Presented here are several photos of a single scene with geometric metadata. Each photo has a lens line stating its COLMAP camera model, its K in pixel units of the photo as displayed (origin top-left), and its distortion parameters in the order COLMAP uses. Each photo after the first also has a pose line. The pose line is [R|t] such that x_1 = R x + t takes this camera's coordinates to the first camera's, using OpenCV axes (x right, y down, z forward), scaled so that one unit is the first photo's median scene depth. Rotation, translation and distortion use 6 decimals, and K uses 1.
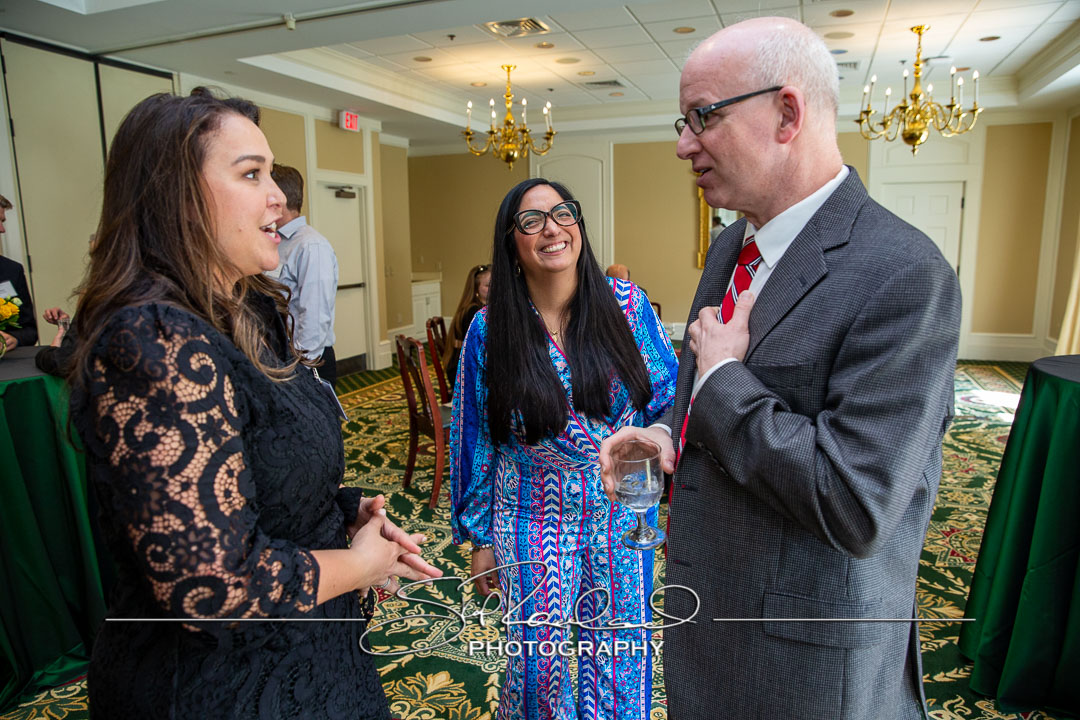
lens RADIAL K [[724.7, 0, 540.0], [0, 724.7, 360.0], [0, 0, 1]] dist [-0.116302, 0.099022]
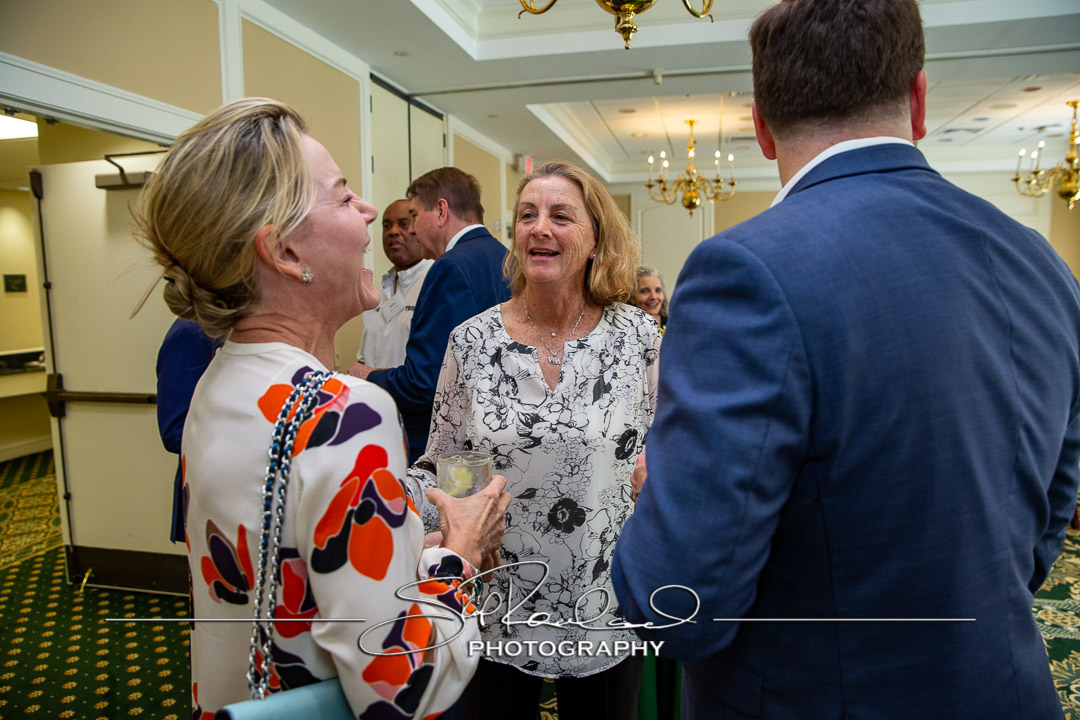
lens RADIAL K [[724.7, 0, 540.0], [0, 724.7, 360.0], [0, 0, 1]] dist [-0.116302, 0.099022]
pose [[0.991069, -0.011058, 0.132891, -0.504830], [0.018578, 0.998287, -0.055488, 0.005203], [-0.132049, 0.057461, 0.989576, -0.018088]]
